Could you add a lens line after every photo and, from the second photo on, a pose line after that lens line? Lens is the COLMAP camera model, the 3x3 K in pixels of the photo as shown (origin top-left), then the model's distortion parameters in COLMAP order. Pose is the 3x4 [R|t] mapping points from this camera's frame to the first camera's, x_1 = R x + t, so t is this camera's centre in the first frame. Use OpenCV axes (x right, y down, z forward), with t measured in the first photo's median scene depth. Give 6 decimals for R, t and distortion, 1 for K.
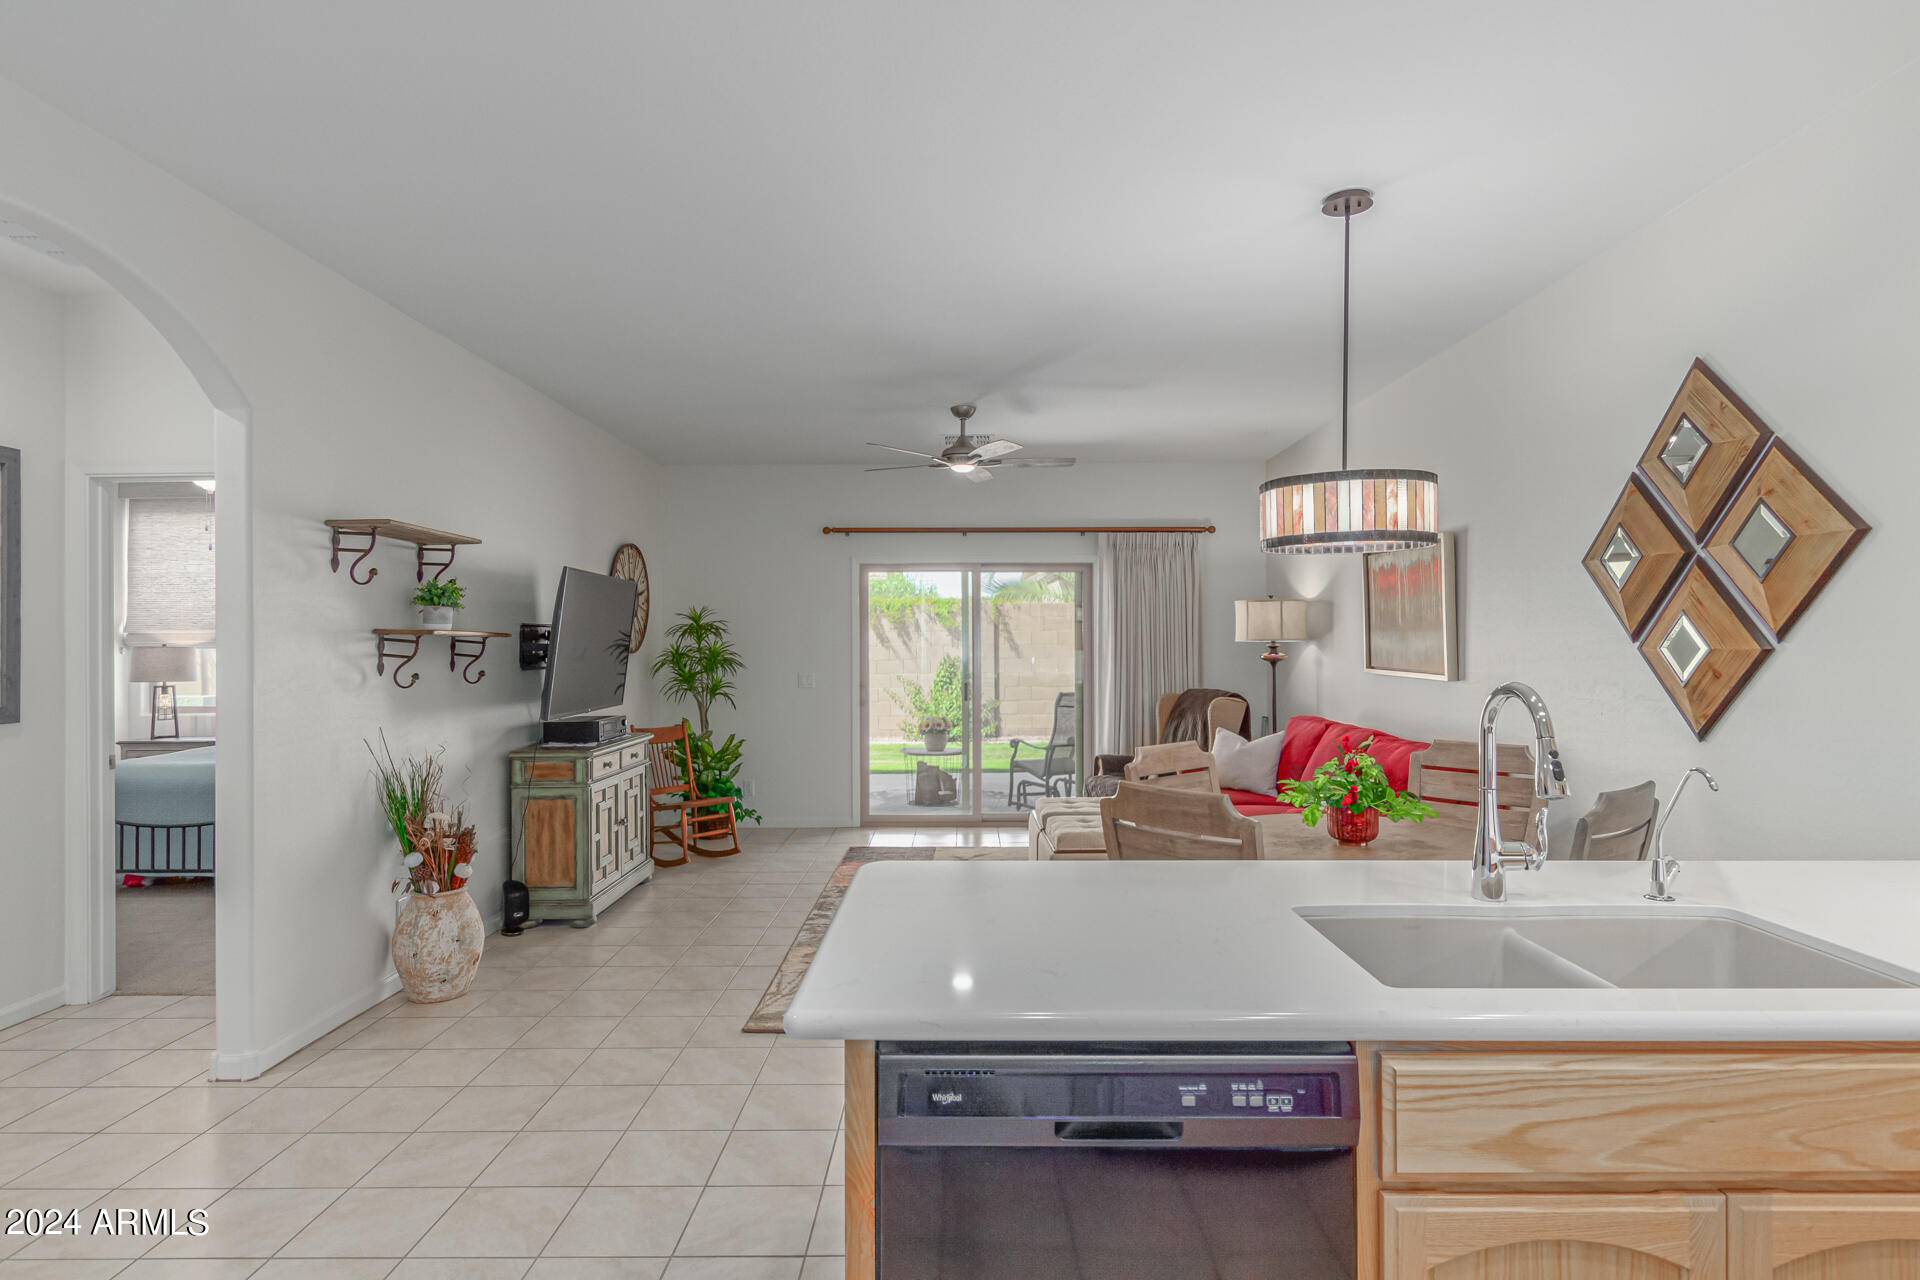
lens RADIAL K [[1027.8, 0, 960.0], [0, 1027.8, 640.0], [0, 0, 1]] dist [0.006142, 0.000497]
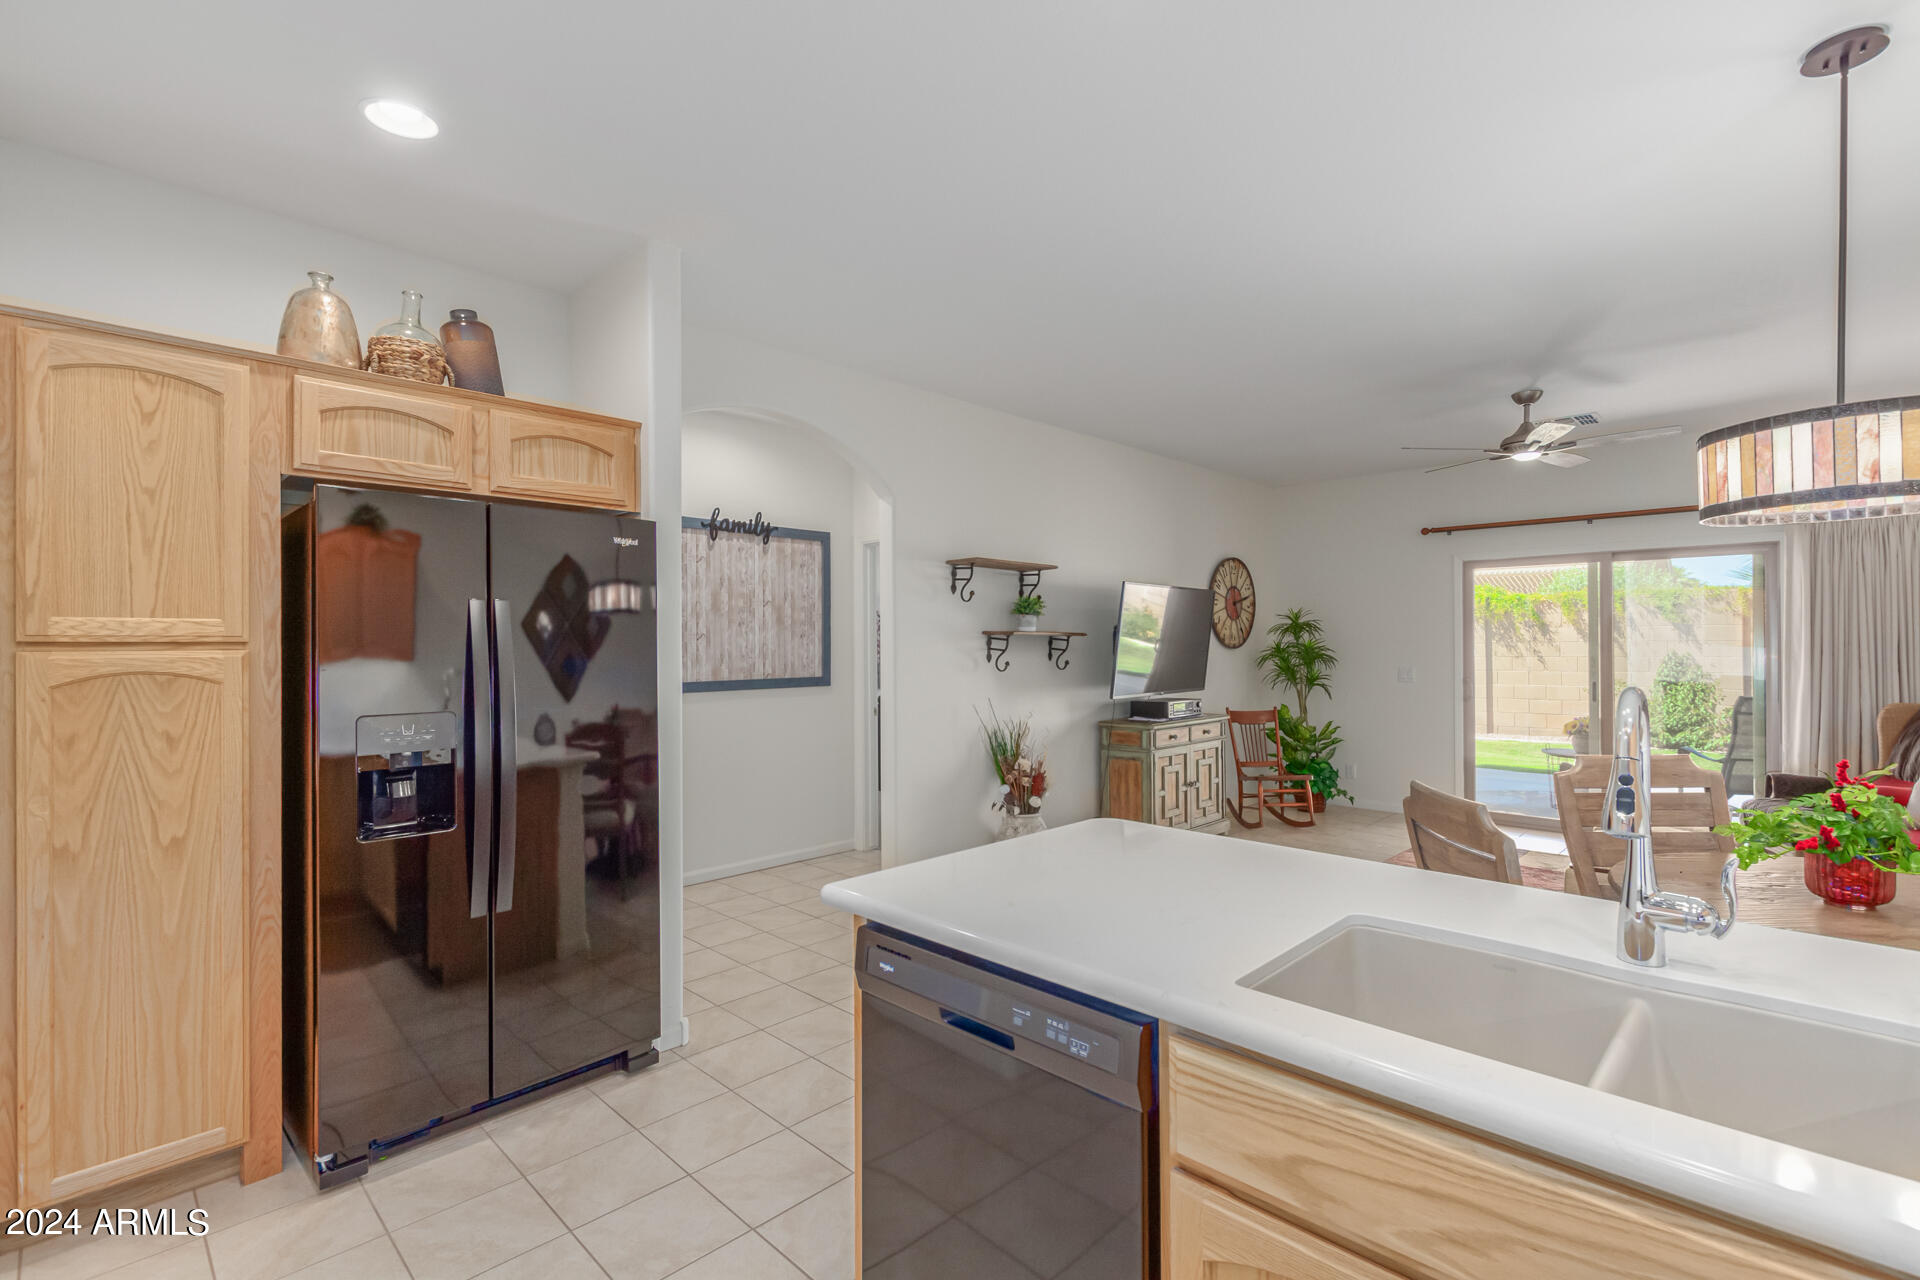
lens RADIAL K [[871.8, 0, 960.0], [0, 871.8, 640.0], [0, 0, 1]] dist [0.000458, 0.000301]
pose [[0.717931, -0.002968, -0.696107, 0.257538], [0.004993, 0.999987, 0.000886, 0.000727], [0.696096, -0.004112, 0.717937, 0.066173]]
